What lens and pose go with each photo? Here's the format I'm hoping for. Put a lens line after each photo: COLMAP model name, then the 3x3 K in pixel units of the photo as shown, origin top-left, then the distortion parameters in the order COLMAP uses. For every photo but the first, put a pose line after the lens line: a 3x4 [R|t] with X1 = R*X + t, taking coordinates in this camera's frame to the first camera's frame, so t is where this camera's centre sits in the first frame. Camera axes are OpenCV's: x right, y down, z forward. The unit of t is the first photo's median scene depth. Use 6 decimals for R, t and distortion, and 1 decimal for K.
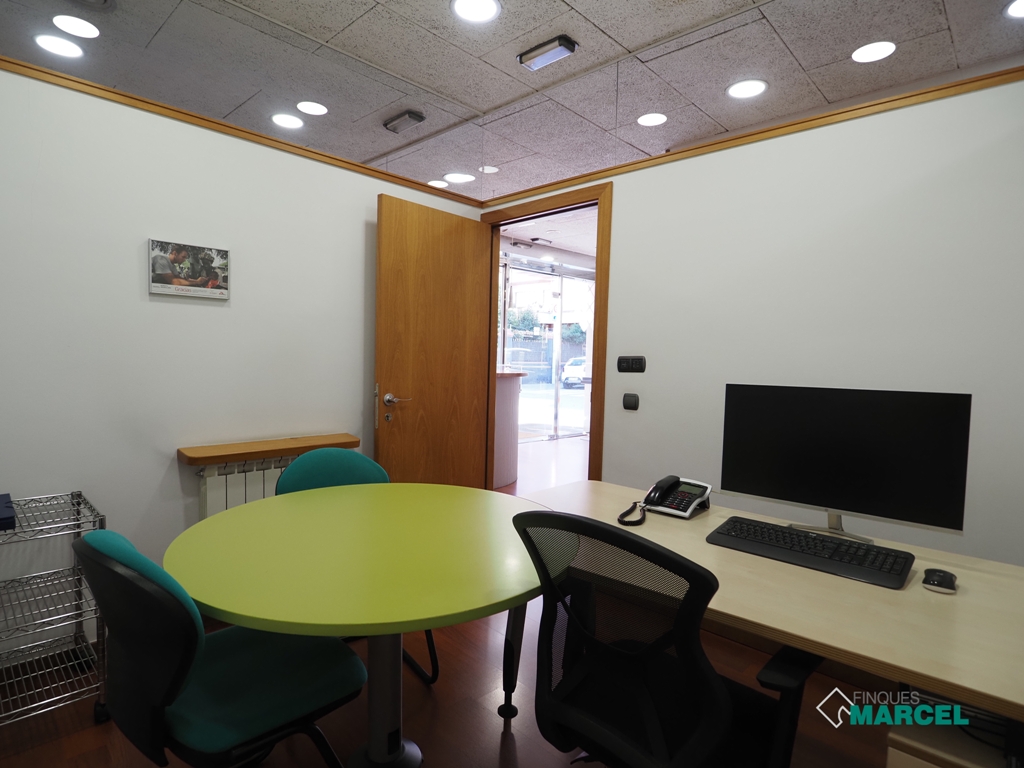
lens RADIAL K [[550.4, 0, 508.9], [0, 550.4, 388.8], [0, 0, 1]] dist [-0.005467, -0.002715]
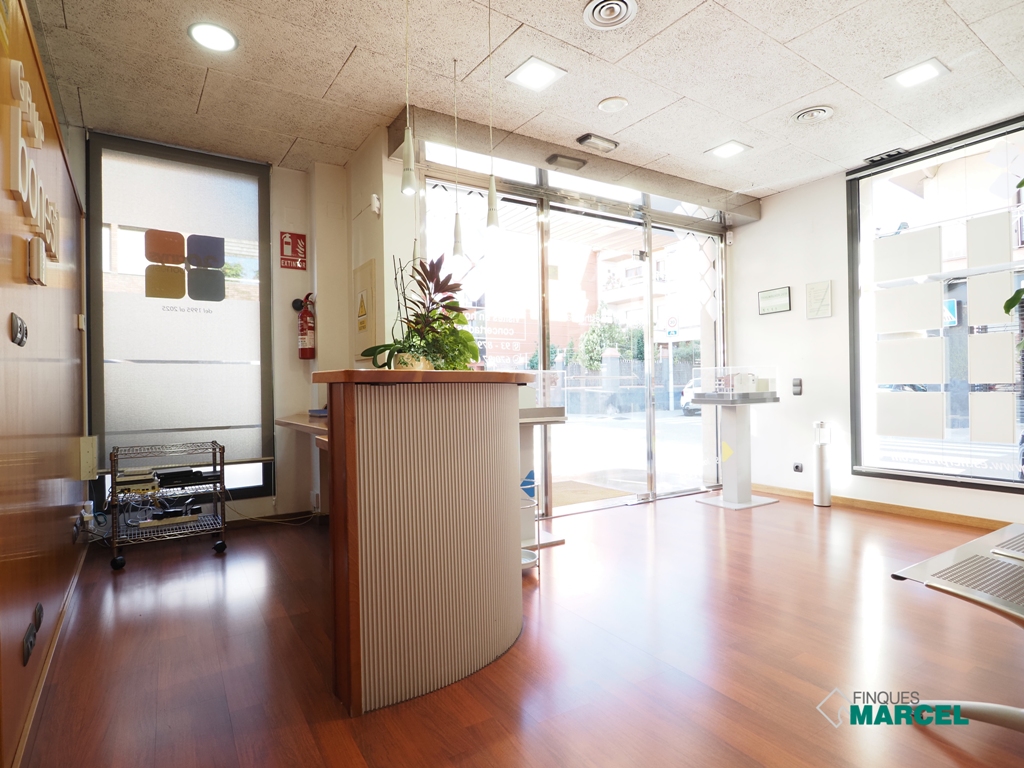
lens RADIAL K [[550.4, 0, 508.9], [0, 550.4, 388.8], [0, 0, 1]] dist [-0.005467, -0.002715]
pose [[0.975593, -0.054146, -0.212806, 0.064247], [0.040921, 0.996976, -0.066070, 0.009992], [0.215740, 0.055749, 0.974858, 0.383581]]
